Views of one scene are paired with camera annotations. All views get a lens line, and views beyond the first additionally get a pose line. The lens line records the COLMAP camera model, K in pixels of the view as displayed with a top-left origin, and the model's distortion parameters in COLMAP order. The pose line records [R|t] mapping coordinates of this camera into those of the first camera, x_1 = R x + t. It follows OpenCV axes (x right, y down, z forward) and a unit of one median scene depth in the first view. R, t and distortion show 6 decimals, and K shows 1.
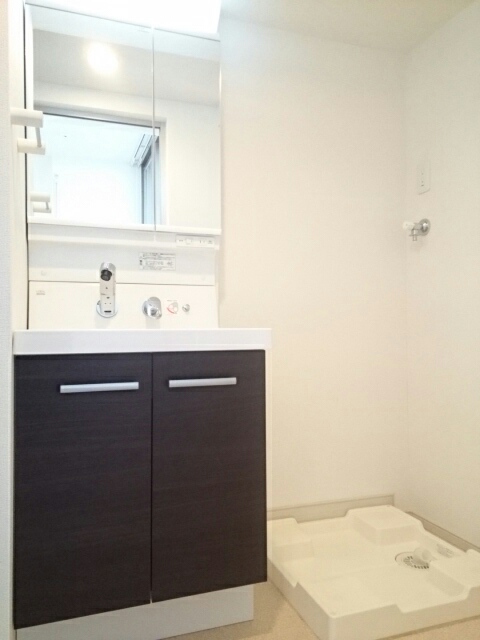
lens RADIAL K [[499.8, 0, 240.0], [0, 499.8, 320.0], [0, 0, 1]] dist [0.006248, 0.002835]
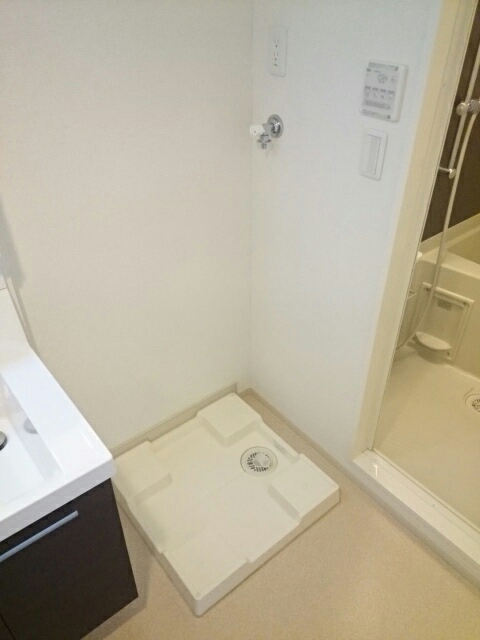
lens RADIAL K [[499.8, 0, 240.0], [0, 499.8, 320.0], [0, 0, 1]] dist [0.006248, 0.002835]
pose [[0.943637, -0.190562, 0.270621, 0.052003], [-0.005384, 0.808683, 0.588219, -0.404825], [-0.330939, -0.556522, 0.762077, 0.268312]]
